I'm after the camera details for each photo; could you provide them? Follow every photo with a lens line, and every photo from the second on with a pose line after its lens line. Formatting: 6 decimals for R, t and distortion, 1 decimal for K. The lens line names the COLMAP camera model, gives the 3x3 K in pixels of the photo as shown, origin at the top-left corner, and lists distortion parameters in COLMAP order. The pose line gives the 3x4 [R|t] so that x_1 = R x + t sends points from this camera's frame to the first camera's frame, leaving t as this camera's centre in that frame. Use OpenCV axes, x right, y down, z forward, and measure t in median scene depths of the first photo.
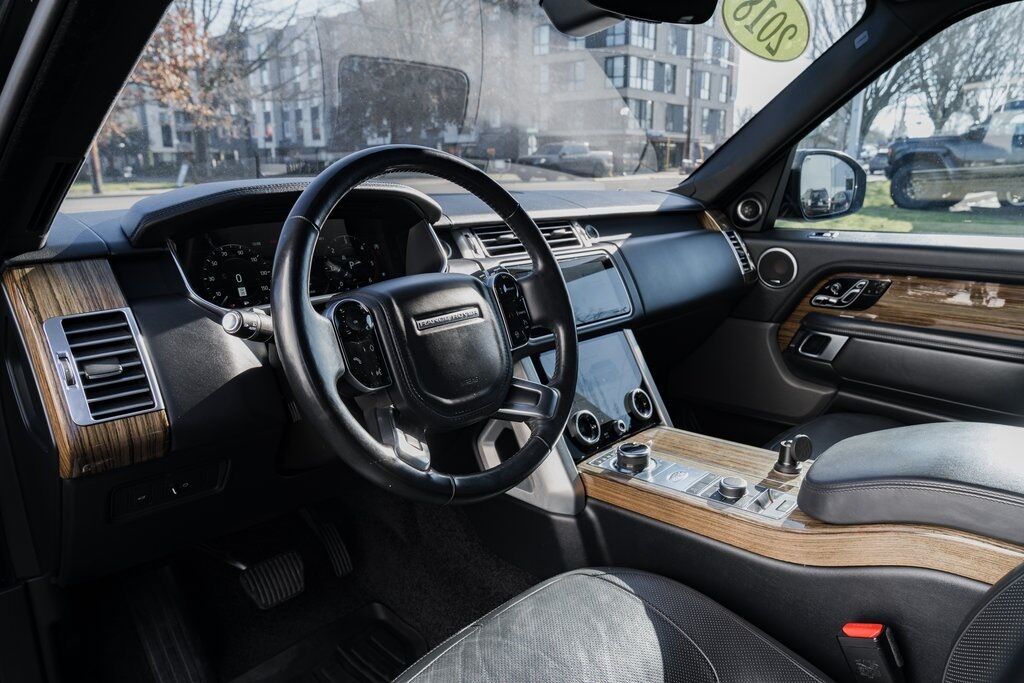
lens RADIAL K [[706.8, 0, 514.1], [0, 706.8, 344.7], [0, 0, 1]] dist [-0.019242, 0.002167]
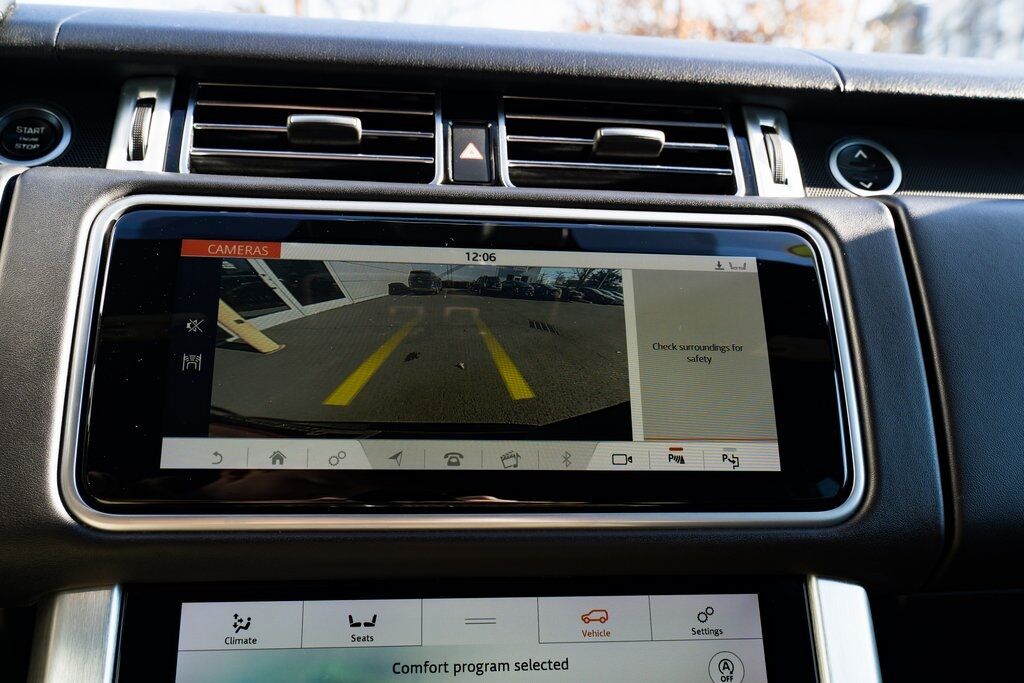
lens RADIAL K [[1023.6, 0, 533.2], [0, 1023.6, 381.3], [0, 0, 1]] dist [0.004687, -0.003089]
pose [[0.767515, 0.125327, -0.628661, 0.212191], [-0.183967, 0.982513, -0.028730, -0.042095], [0.614067, 0.137703, 0.777149, 0.531251]]
